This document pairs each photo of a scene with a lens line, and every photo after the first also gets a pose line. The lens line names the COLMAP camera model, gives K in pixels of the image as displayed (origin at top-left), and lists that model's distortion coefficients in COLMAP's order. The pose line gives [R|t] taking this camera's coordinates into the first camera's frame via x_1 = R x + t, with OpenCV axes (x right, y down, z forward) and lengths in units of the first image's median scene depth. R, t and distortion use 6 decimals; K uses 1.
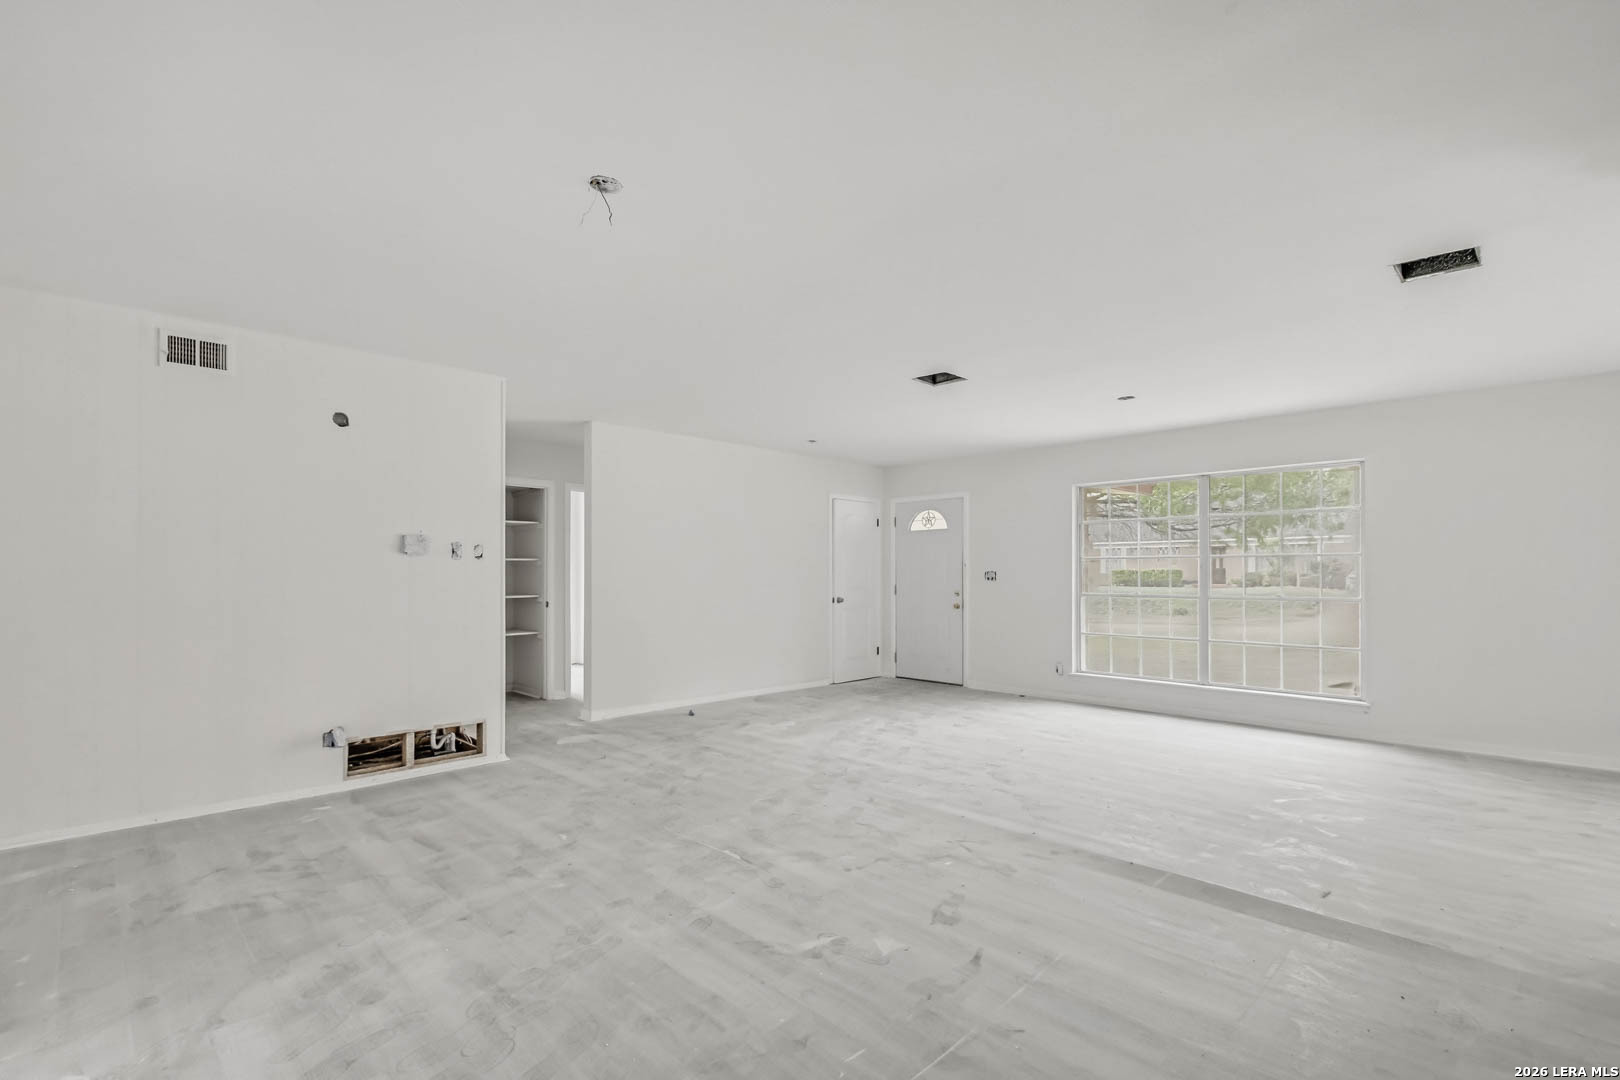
lens RADIAL K [[711.5, 0, 806.5], [0, 711.5, 566.9], [0, 0, 1]] dist [-0.016071, -0.000814]
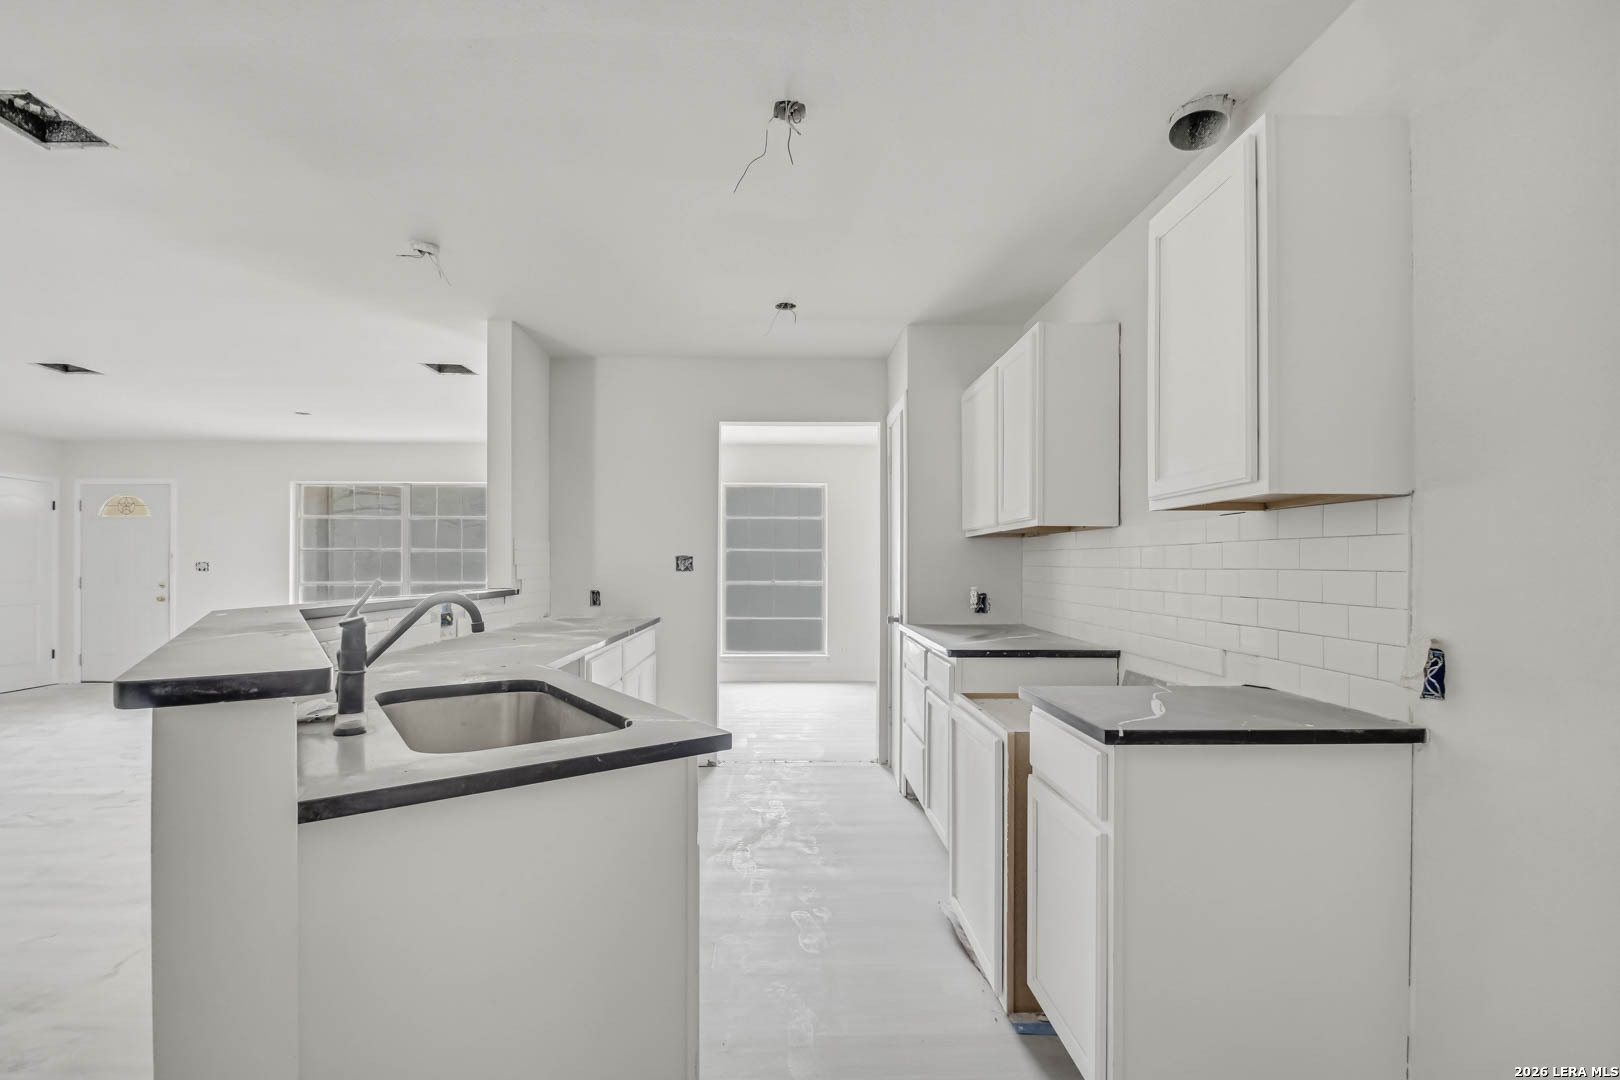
lens RADIAL K [[711.5, 0, 806.5], [0, 711.5, 566.9], [0, 0, 1]] dist [-0.016071, -0.000814]
pose [[0.690129, -0.001382, 0.723685, 0.142960], [-0.007051, 0.999938, 0.008633, -0.001547], [-0.723652, -0.011061, 0.690077, -0.291544]]
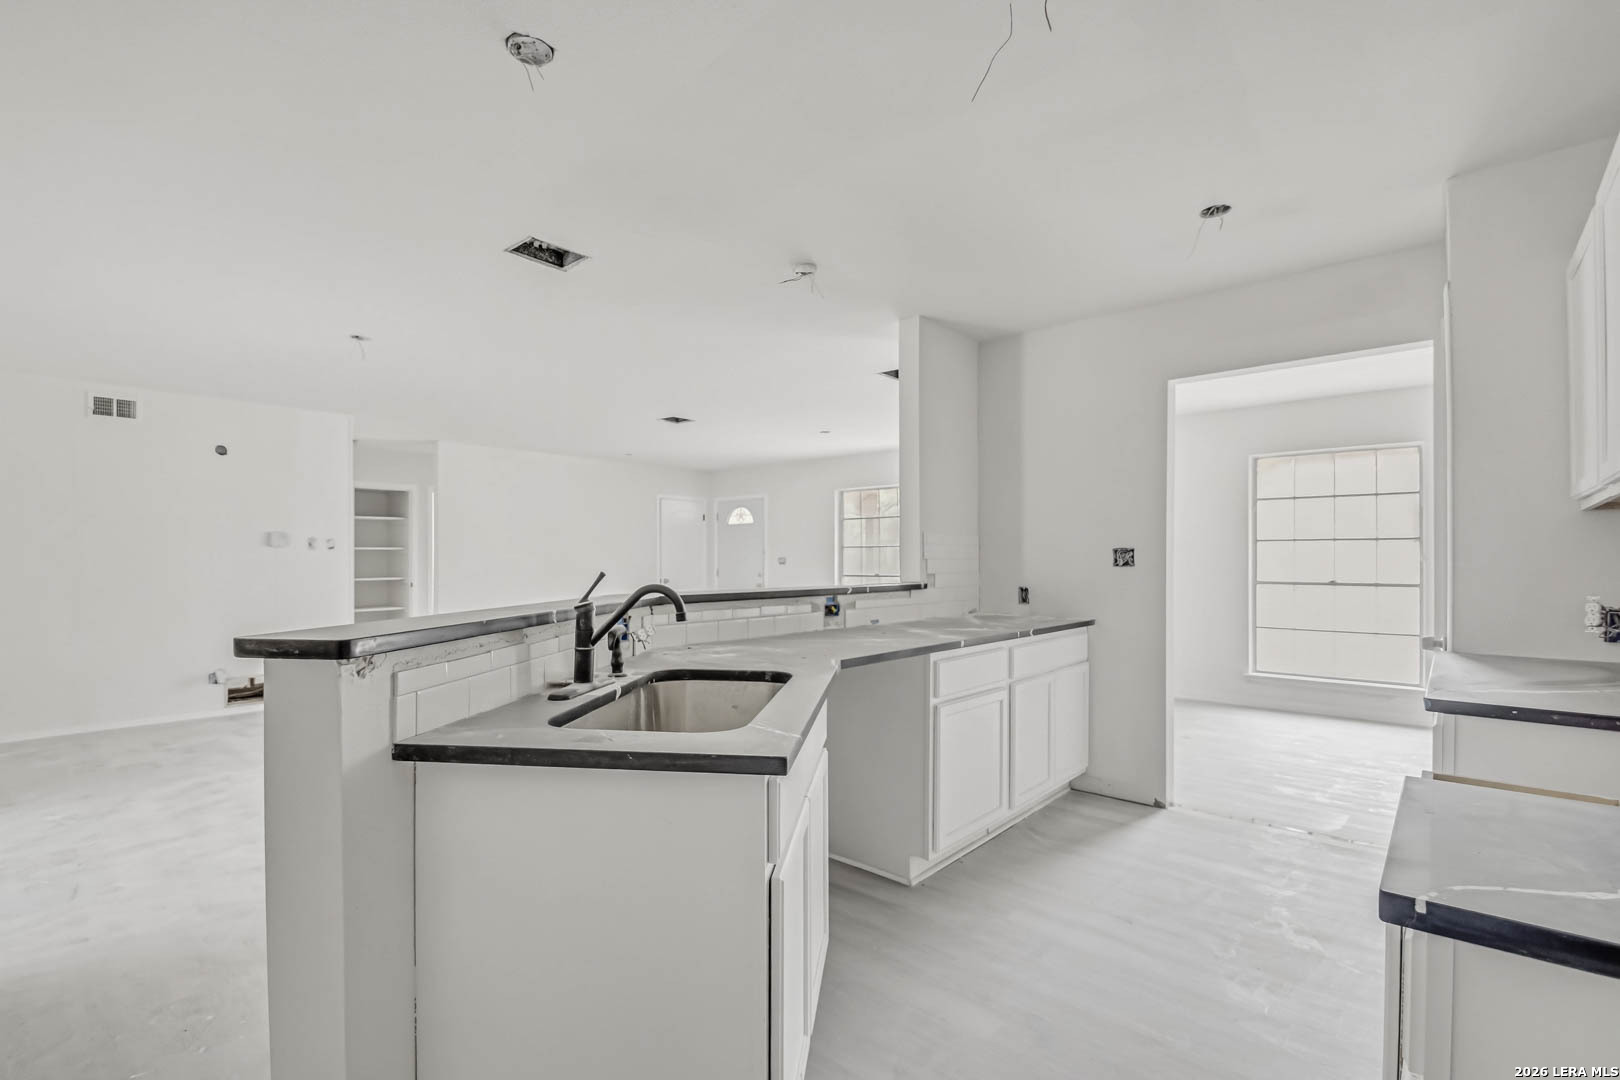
lens RADIAL K [[738.5, 0, 808.5], [0, 738.5, 554.8], [0, 0, 1]] dist [0.006865, -0.011458]
pose [[0.998934, -0.001433, 0.046135, 0.265308], [0.001352, 0.999997, 0.001786, -0.001380], [-0.046137, -0.001721, 0.998934, -0.314697]]
